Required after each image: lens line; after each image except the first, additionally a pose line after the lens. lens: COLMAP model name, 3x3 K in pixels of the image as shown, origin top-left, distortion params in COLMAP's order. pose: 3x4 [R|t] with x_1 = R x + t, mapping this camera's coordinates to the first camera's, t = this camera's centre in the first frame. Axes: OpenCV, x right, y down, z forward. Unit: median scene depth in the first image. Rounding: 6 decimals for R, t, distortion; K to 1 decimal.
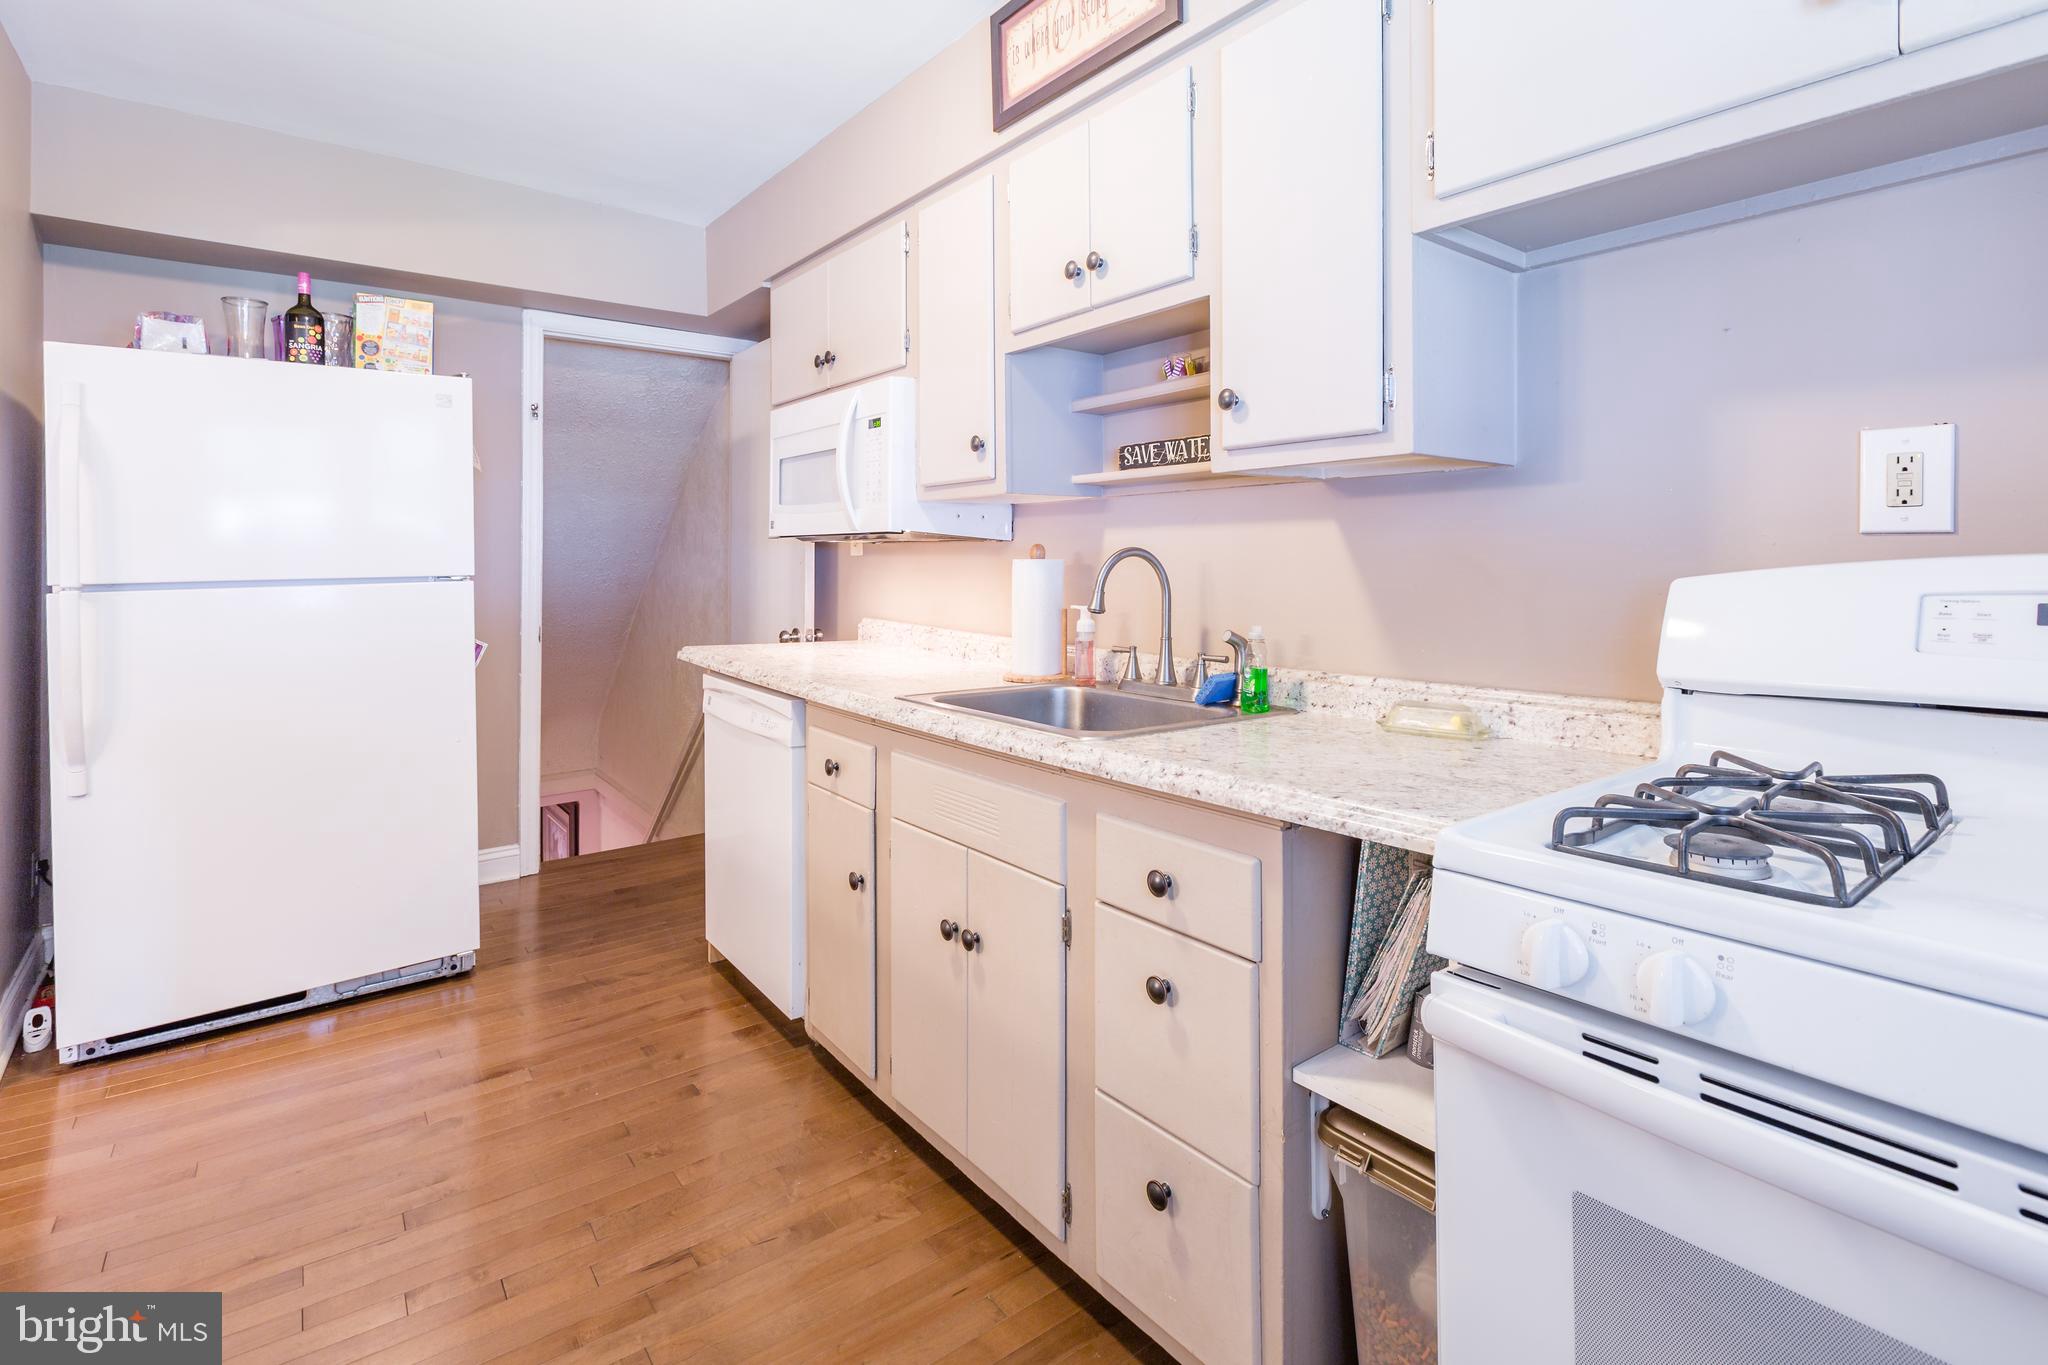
lens RADIAL K [[954.1, 0, 1023.3], [0, 954.1, 552.3], [0, 0, 1]] dist [0.000423, 0.000197]
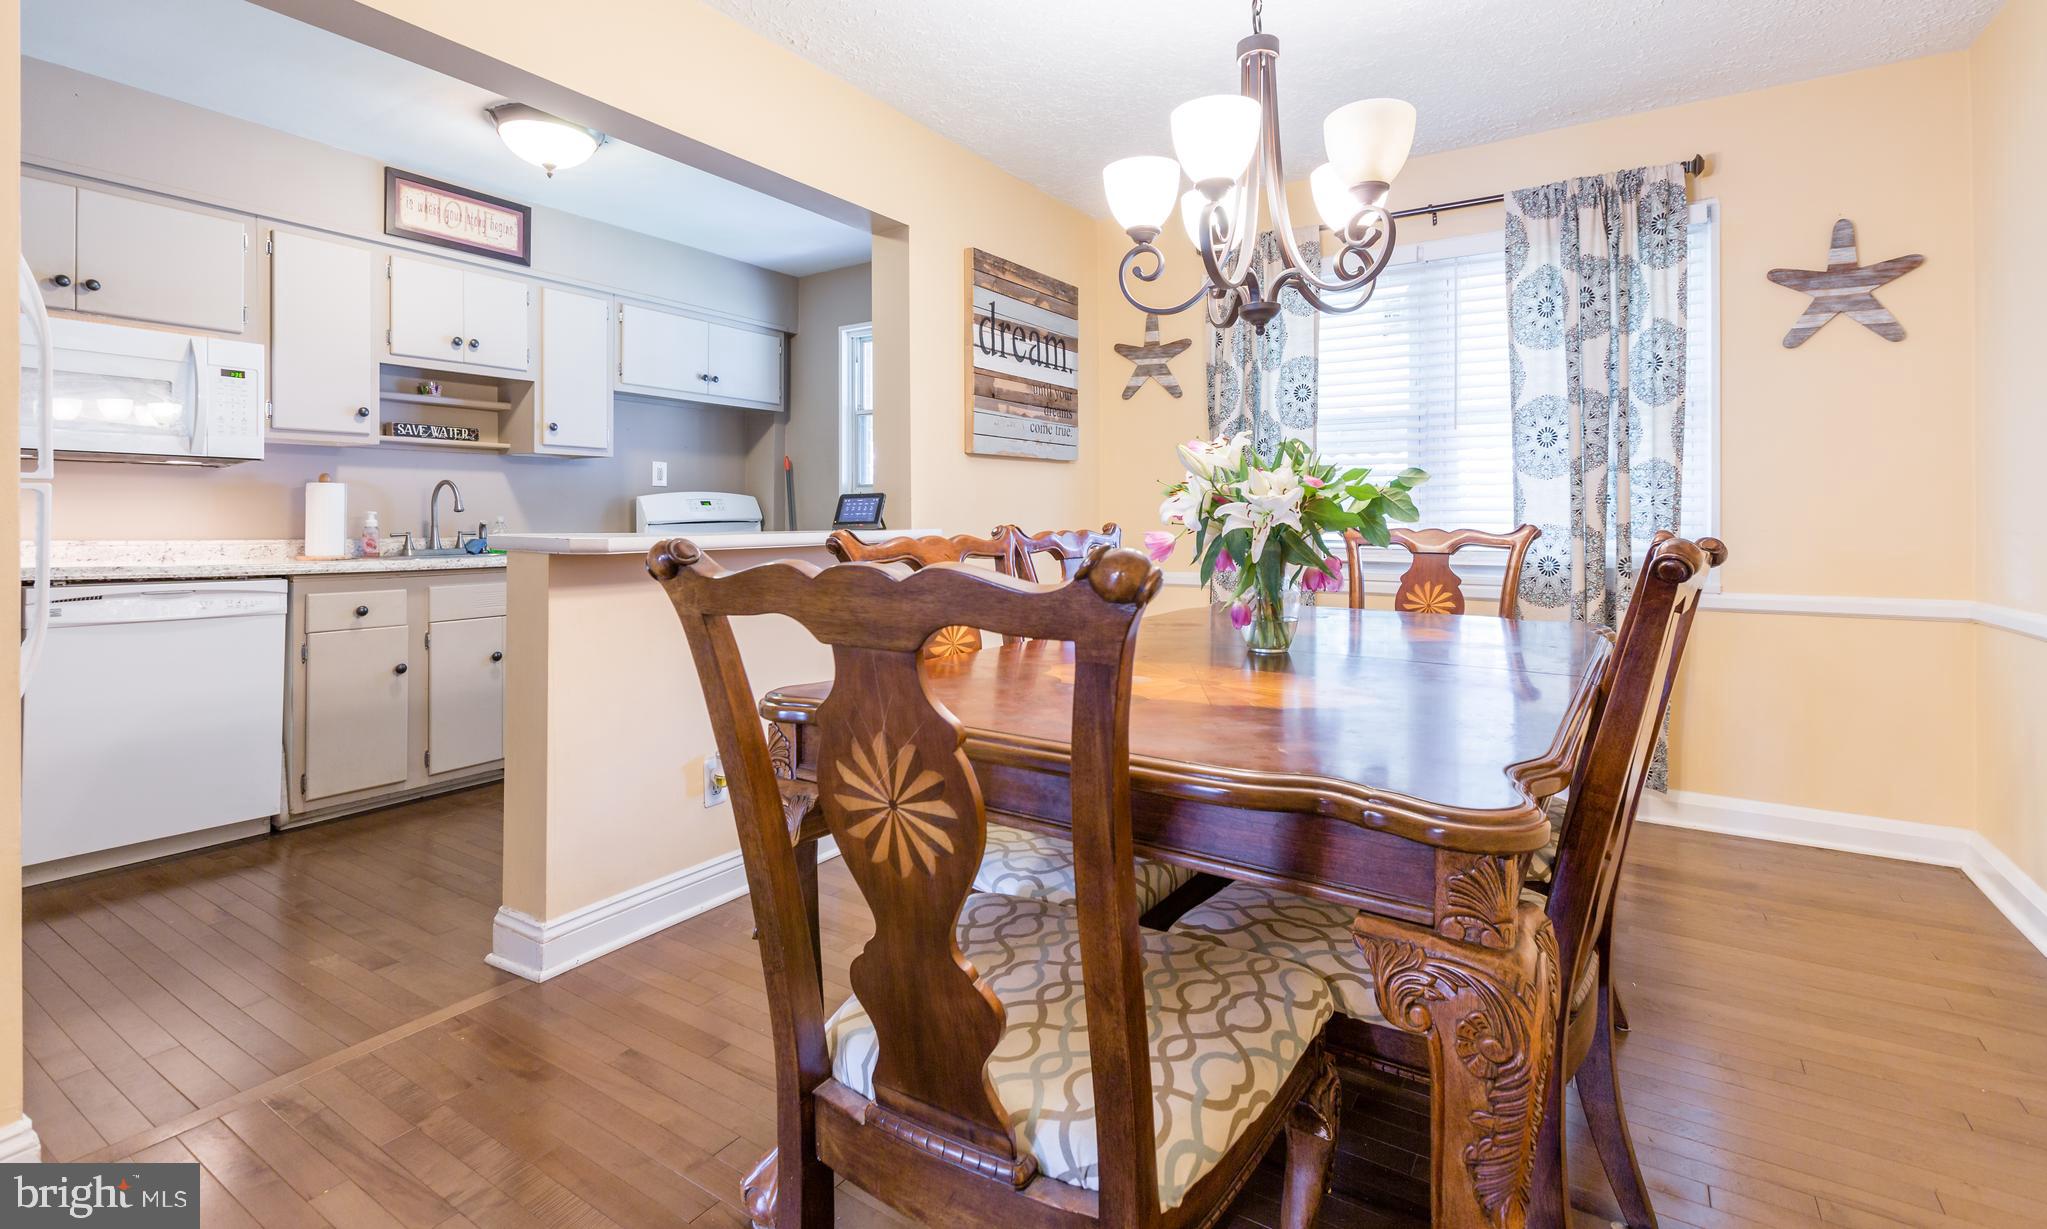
lens RADIAL K [[928.0, 0, 1016.0], [0, 928.0, 512.3], [0, 0, 1]] dist [0.001139, -0.000234]
pose [[-0.324916, 0.005728, 0.945726, -2.190622], [-0.006277, 0.999947, -0.008213, 0.073722], [-0.945722, -0.008605, -0.324862, 0.520726]]
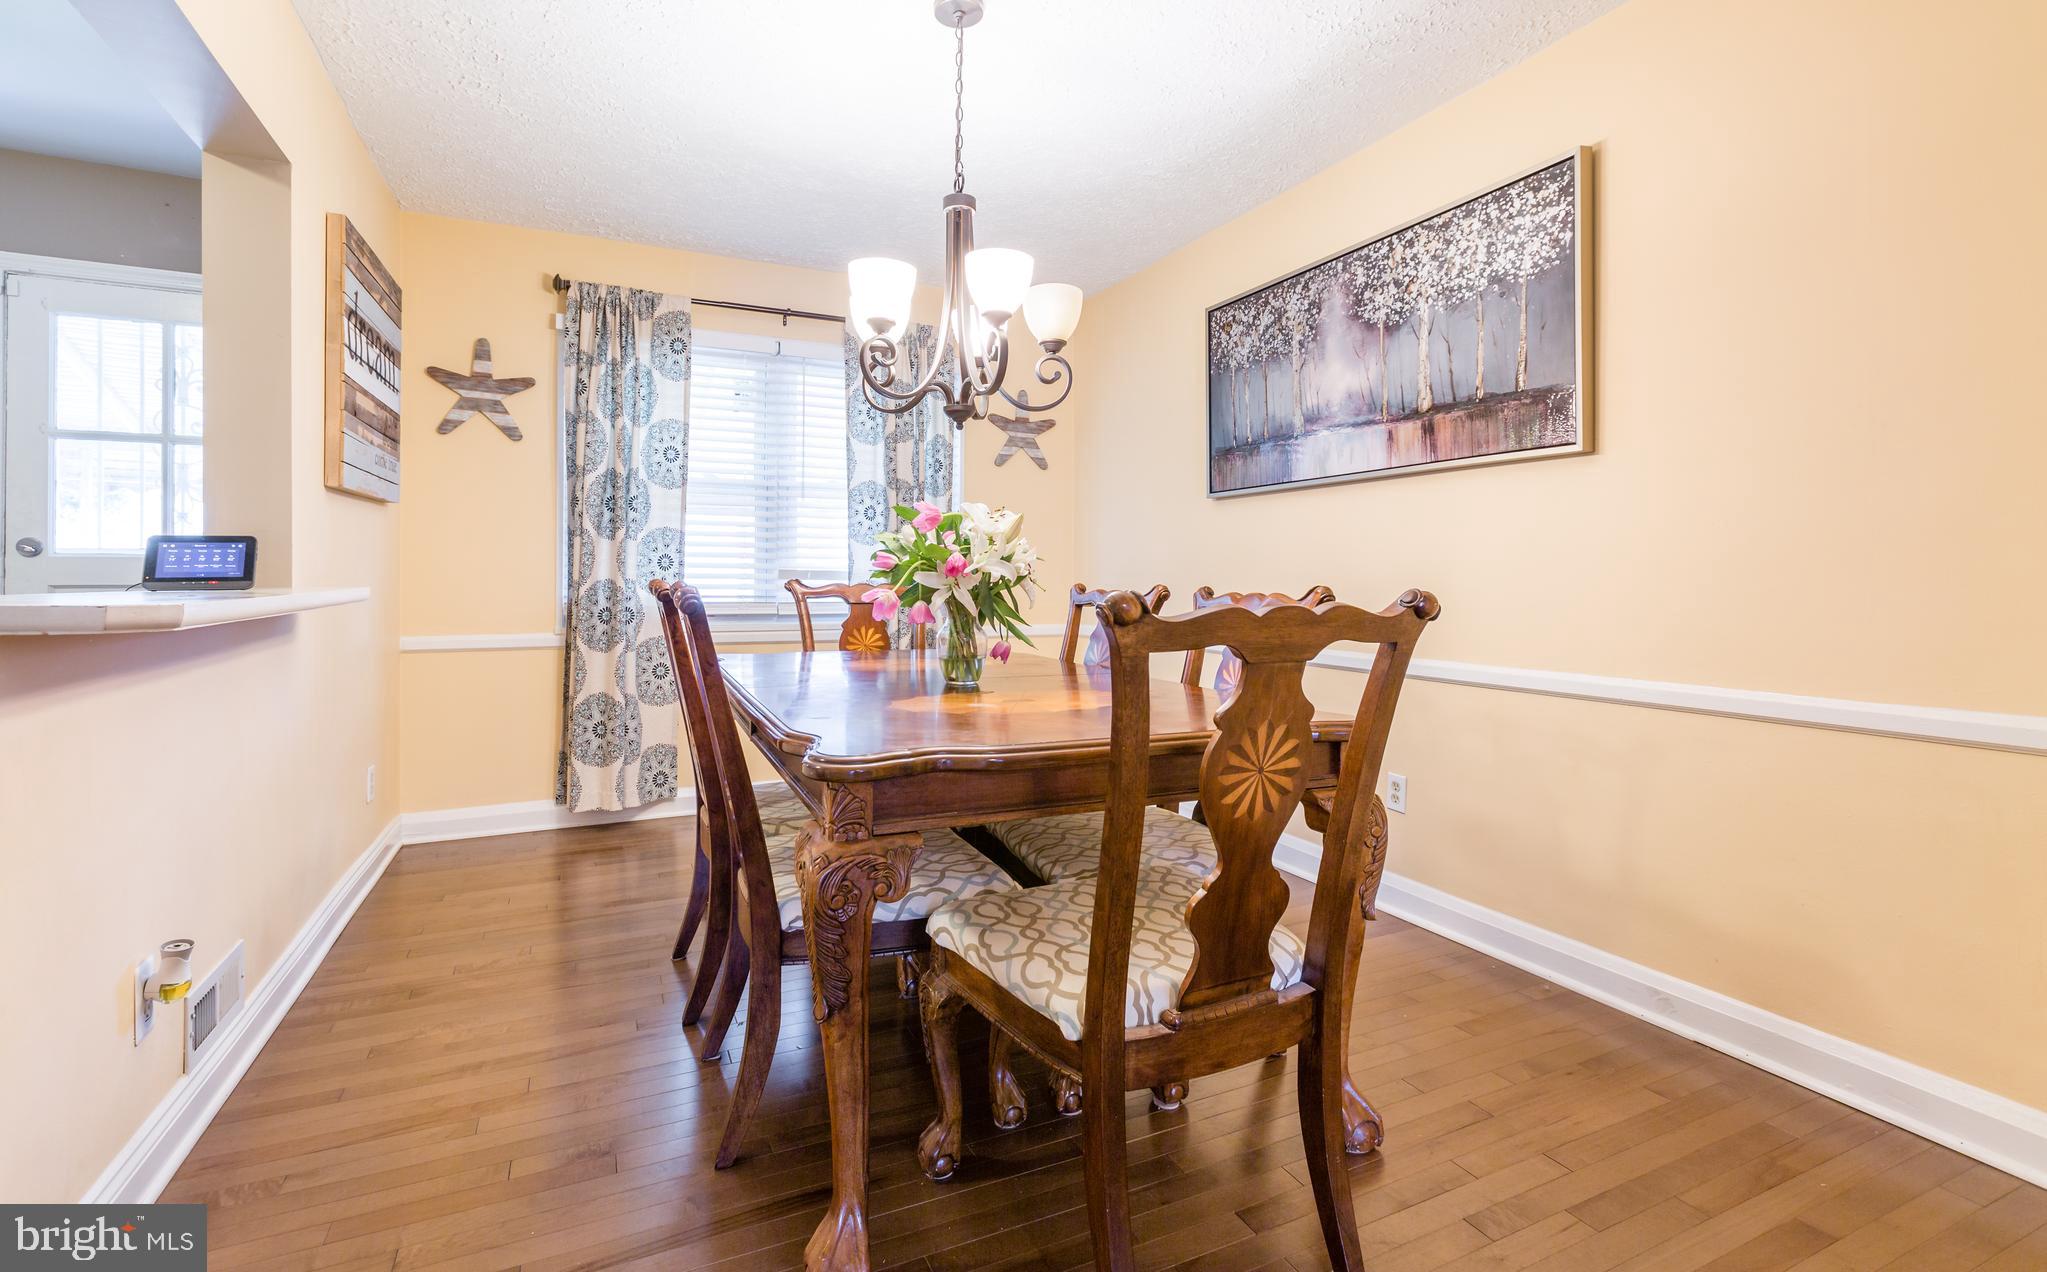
lens RADIAL K [[922.4, 0, 1007.4], [0, 922.4, 573.4], [0, 0, 1]] dist [-0.000907, 0.000268]
pose [[-0.973121, -0.001848, 0.230288, -1.728234], [-0.004238, 0.999942, -0.009886, 0.079967], [-0.230257, -0.010597, -0.973072, 1.096451]]
